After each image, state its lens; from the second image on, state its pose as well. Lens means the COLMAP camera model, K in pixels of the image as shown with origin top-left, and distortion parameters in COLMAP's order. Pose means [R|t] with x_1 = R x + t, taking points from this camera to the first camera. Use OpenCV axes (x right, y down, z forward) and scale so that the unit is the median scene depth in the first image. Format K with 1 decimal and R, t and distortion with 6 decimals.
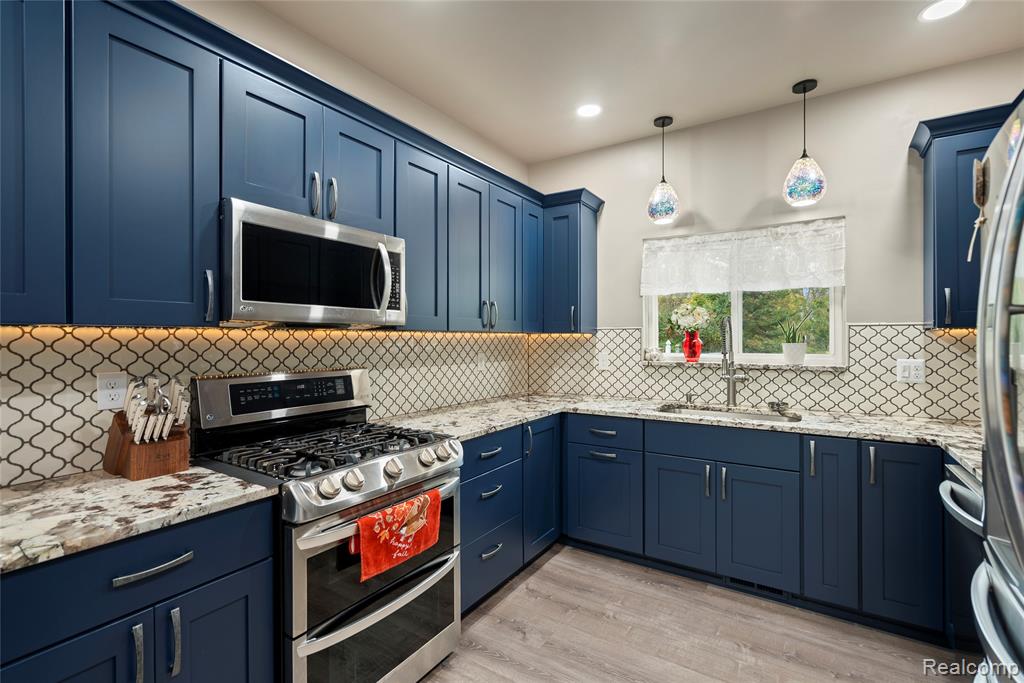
lens RADIAL K [[467.1, 0, 510.0], [0, 467.1, 340.6], [0, 0, 1]] dist [-0.003338, 0.001598]
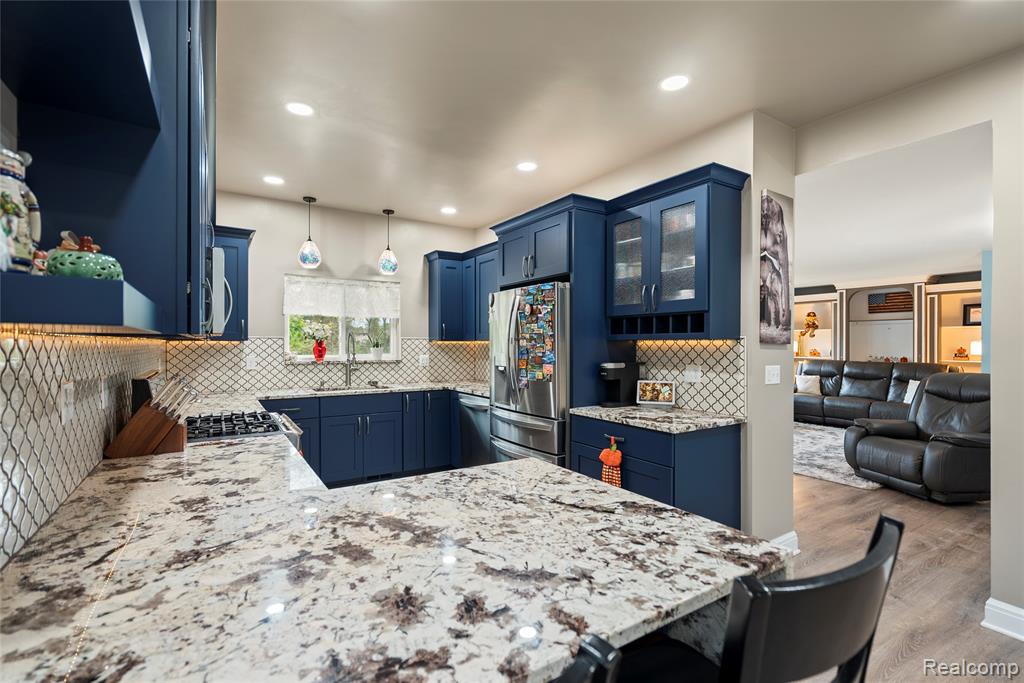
lens RADIAL K [[467.1, 0, 508.1], [0, 467.1, 344.4], [0, 0, 1]] dist [-0.003338, 0.001598]
pose [[0.411725, 0.002424, 0.911305, -0.801010], [0.000439, 0.999996, -0.002858, -0.002302], [-0.911308, 0.001577, 0.411723, -0.198148]]
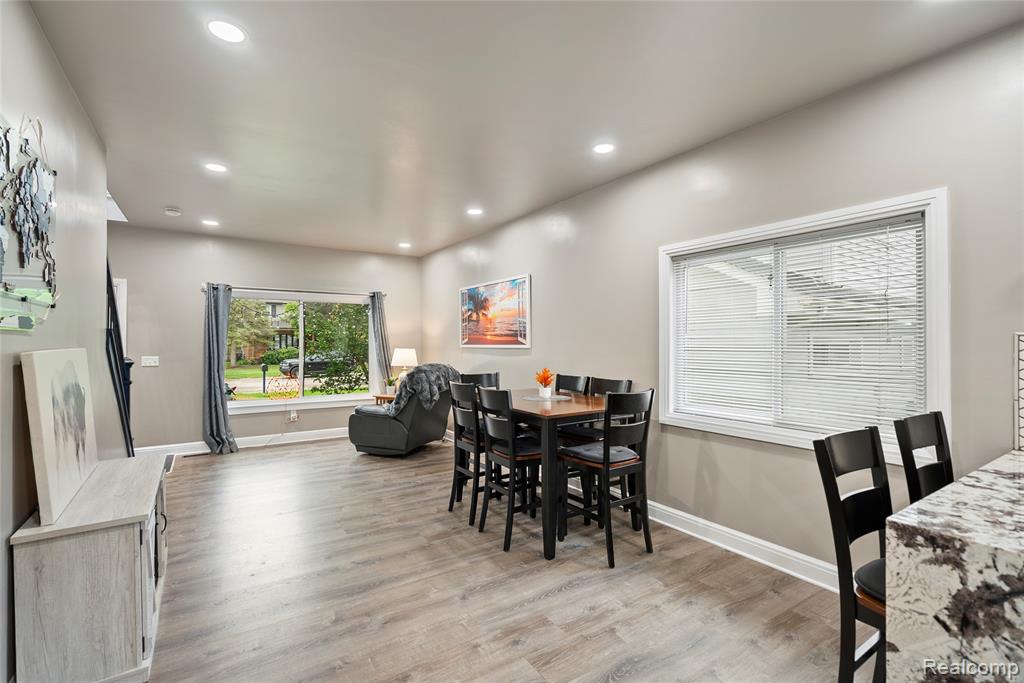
lens RADIAL K [[467.1, 0, 512.1], [0, 467.1, 341.3], [0, 0, 1]] dist [-0.003338, 0.001598]
pose [[-0.387339, 0.002580, -0.921934, 0.119583], [0.000614, 0.999997, 0.002541, -0.013622], [0.921937, 0.000419, -0.387339, -0.397282]]
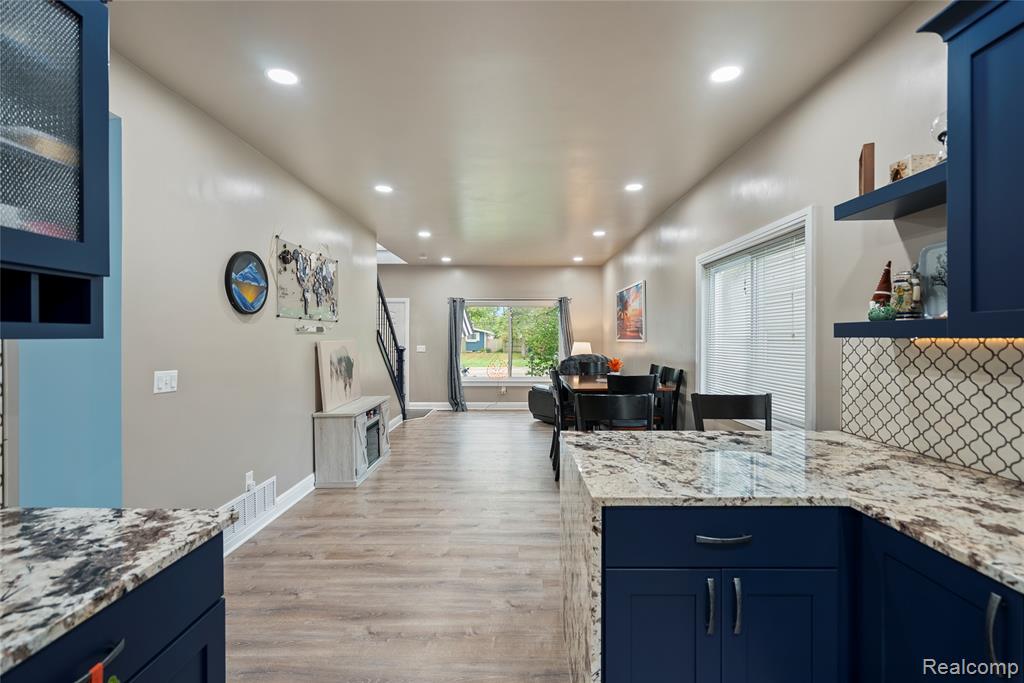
lens RADIAL K [[467.1, 0, 512.6], [0, 467.1, 338.8], [0, 0, 1]] dist [-0.003338, 0.001598]
pose [[-0.835648, 0.005967, -0.549233, 0.108831], [0.001820, 0.999966, 0.008096, -0.017262], [0.549263, 0.005766, -0.835630, 0.379471]]
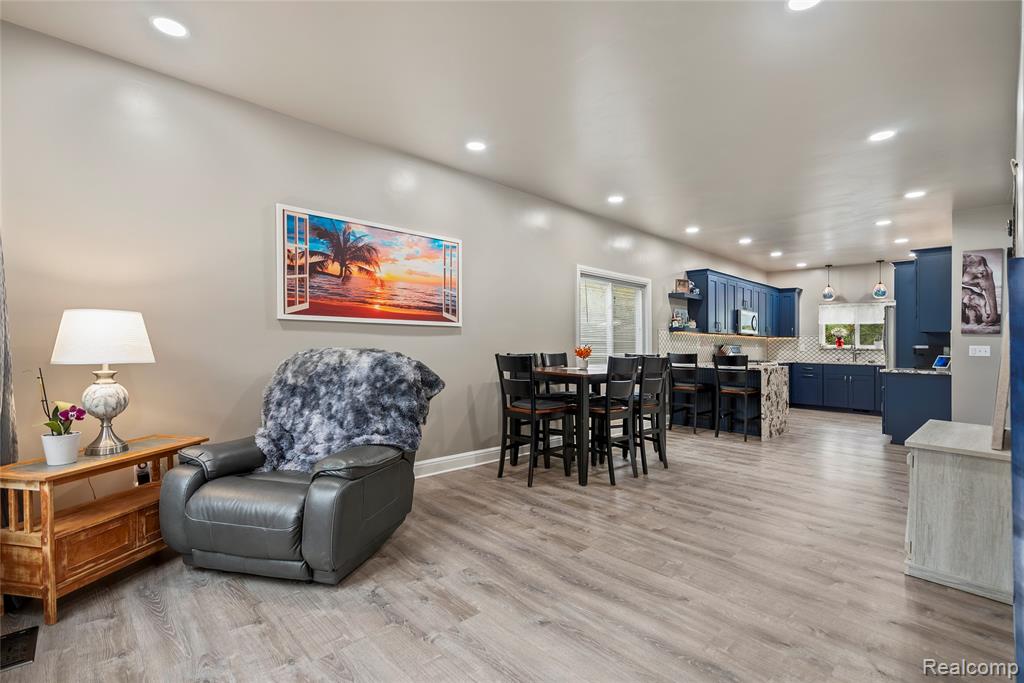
lens RADIAL K [[467.1, 0, 511.4], [0, 467.1, 333.0], [0, 0, 1]] dist [-0.003338, 0.001598]
pose [[0.974089, 0.013899, -0.225736, -0.992778], [-0.019962, 0.999498, -0.024598, 0.069336], [0.225281, 0.028467, 0.973878, -2.405684]]
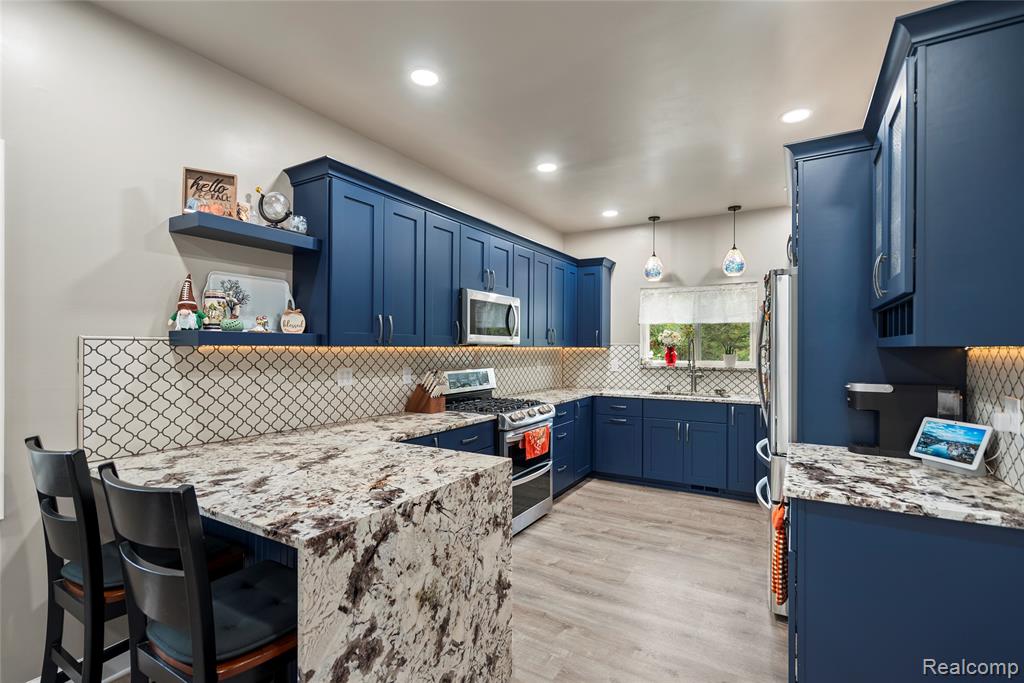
lens RADIAL K [[467.1, 0, 513.2], [0, 467.1, 348.7], [0, 0, 1]] dist [-0.003338, 0.001598]
pose [[0.998945, 0.005477, 0.045597, -0.247096], [-0.005413, 0.999984, -0.001534, -0.009101], [-0.045604, 0.001285, 0.998959, -0.639161]]
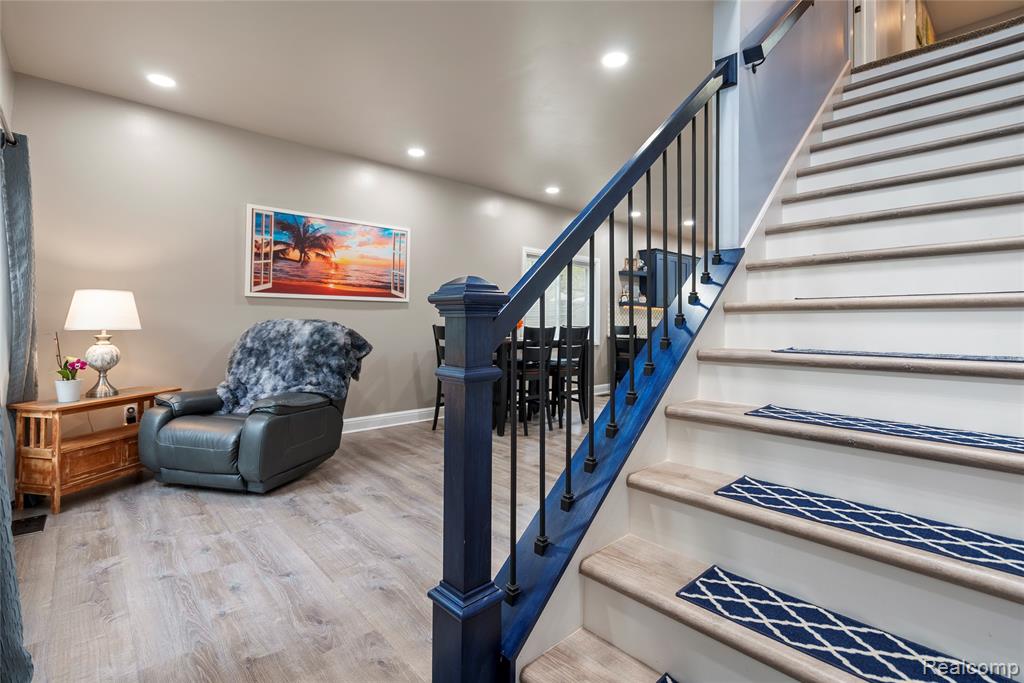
lens RADIAL K [[467.1, 0, 506.9], [0, 467.1, 285.6], [0, 0, 1]] dist [-0.003338, 0.001598]
pose [[0.967476, -0.004335, -0.252926, -0.691925], [-0.015339, 0.997008, -0.075761, 0.081122], [0.252498, 0.077176, 0.964515, -2.585477]]
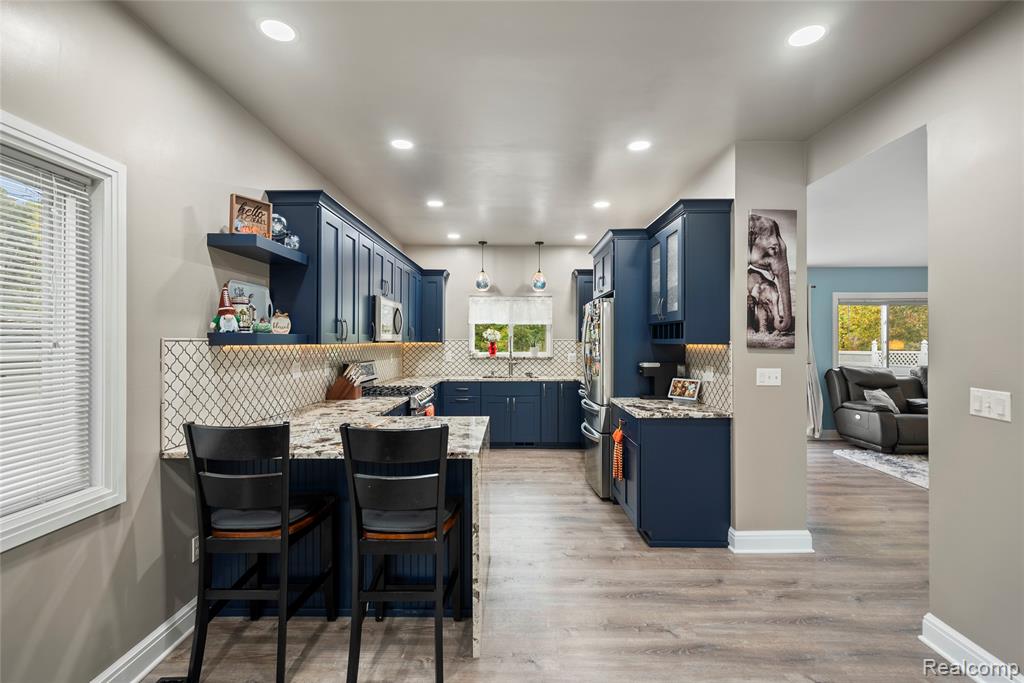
lens RADIAL K [[467.1, 0, 510.8], [0, 467.1, 338.0], [0, 0, 1]] dist [-0.003338, 0.001598]
pose [[0.836484, 0.006603, 0.547952, -0.751606], [-0.001742, 0.999954, -0.009391, -0.018571], [-0.547989, 0.006901, 0.836457, -0.871599]]
